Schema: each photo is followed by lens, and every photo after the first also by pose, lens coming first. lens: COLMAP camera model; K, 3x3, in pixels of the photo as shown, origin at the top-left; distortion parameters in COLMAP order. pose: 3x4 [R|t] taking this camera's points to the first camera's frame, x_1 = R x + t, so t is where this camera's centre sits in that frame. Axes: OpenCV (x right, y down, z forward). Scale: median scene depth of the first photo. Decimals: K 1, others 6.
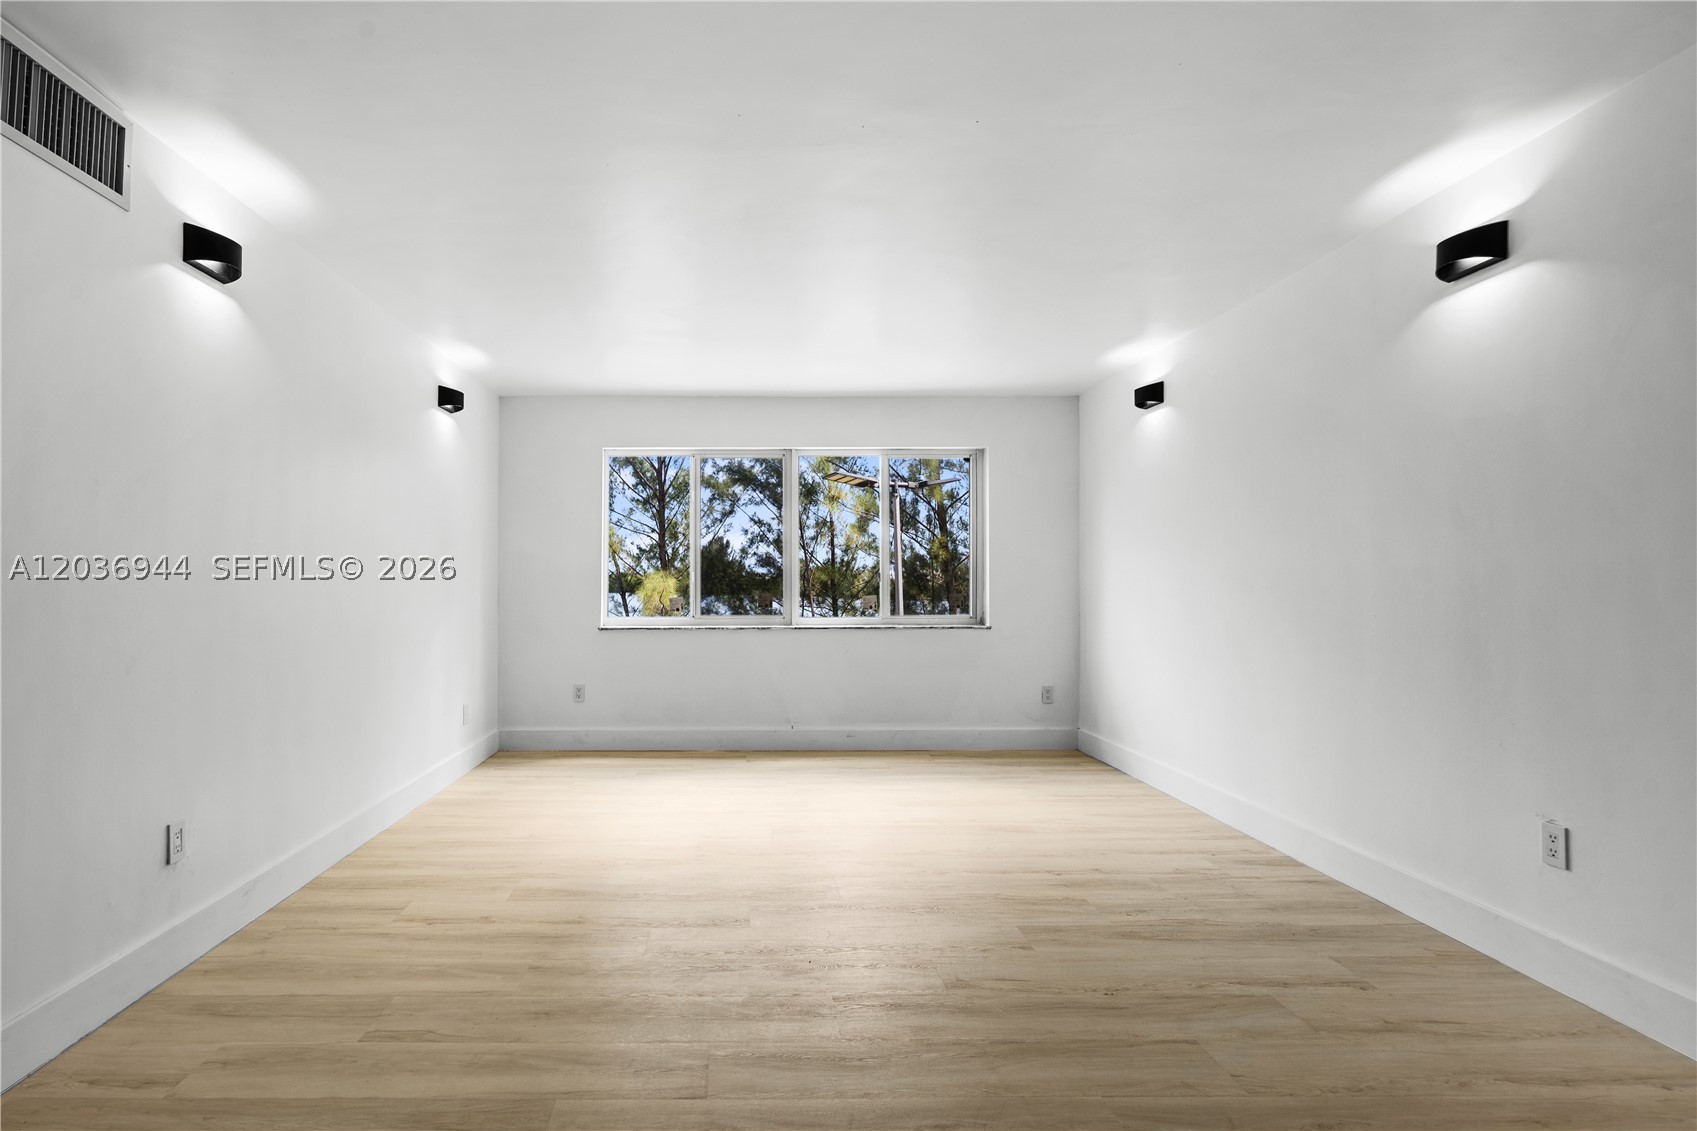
lens RADIAL K [[745.5, 0, 857.7], [0, 745.5, 567.3], [0, 0, 1]] dist [-0.001077, 0.000716]
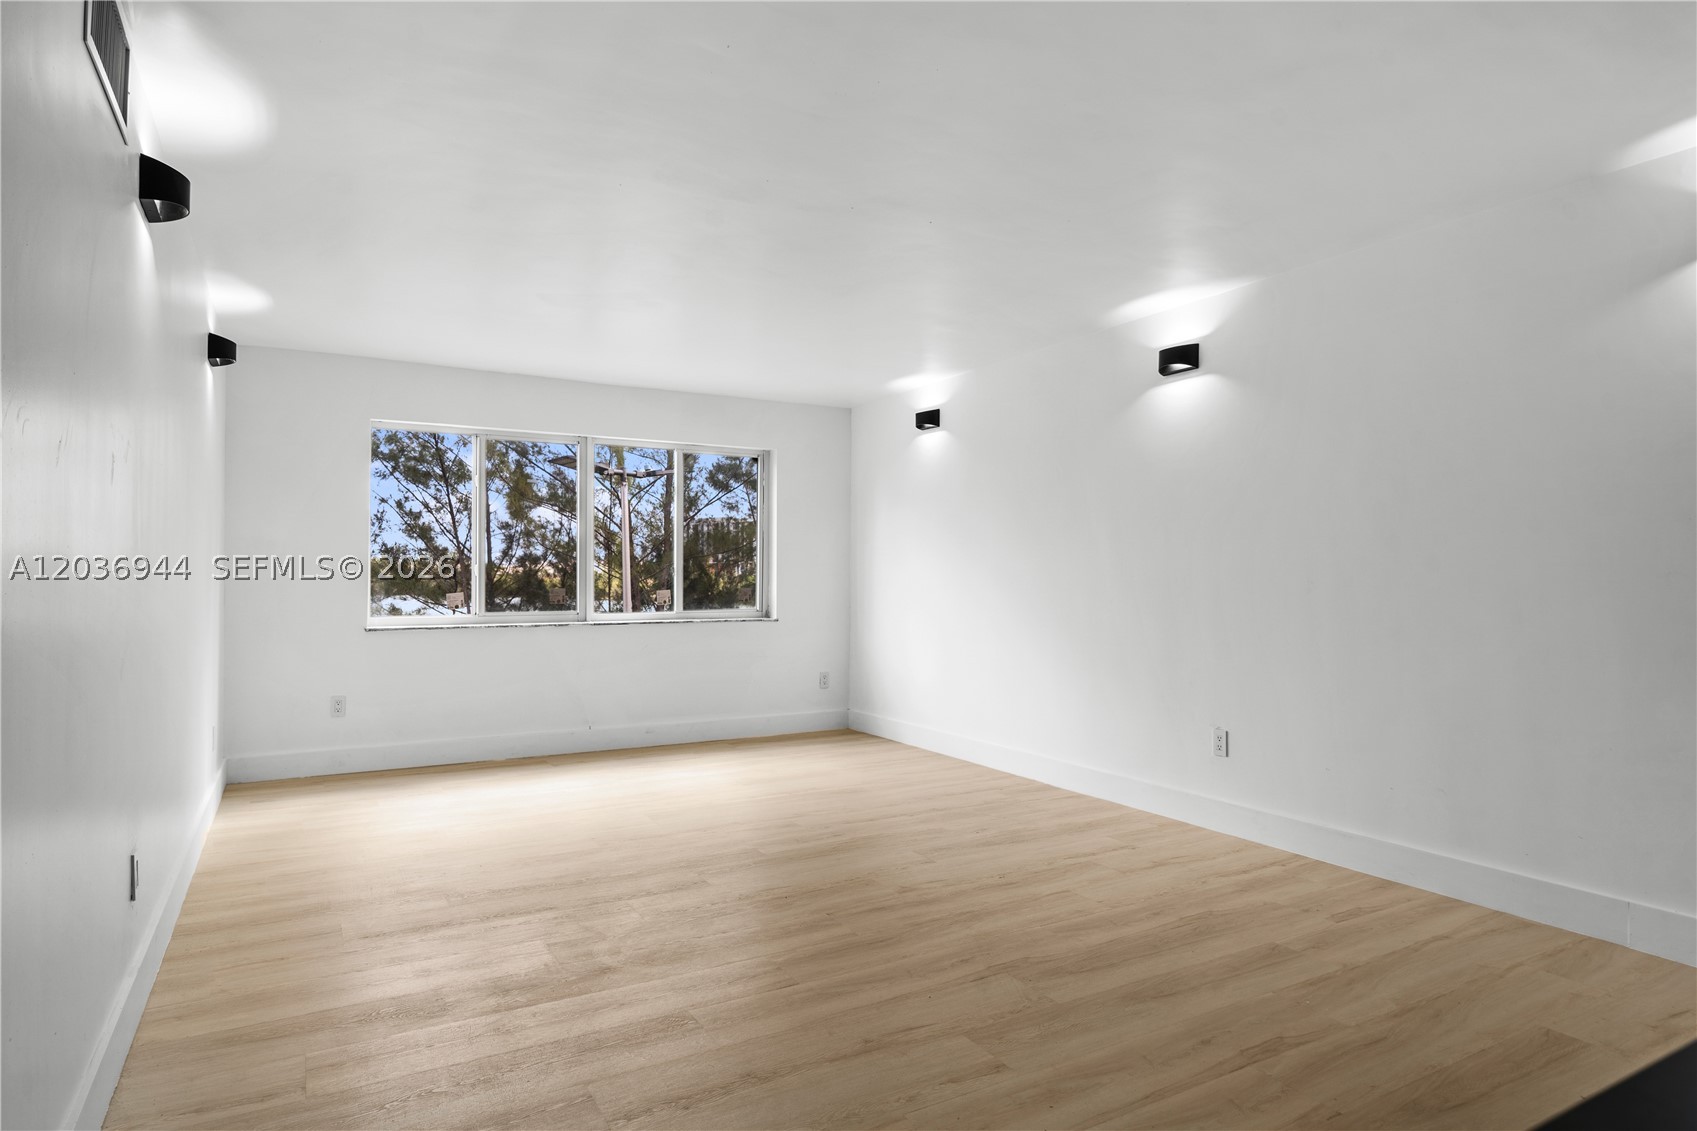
lens RADIAL K [[836.9, 0, 848.5], [0, 836.9, 565.5], [0, 0, 1]] dist [0.000791, 0.000137]
pose [[0.887455, 0.010184, 0.460782, -0.524189], [-0.012375, 0.999922, 0.001733, -0.000023], [-0.460729, -0.007240, 0.887512, -0.193746]]
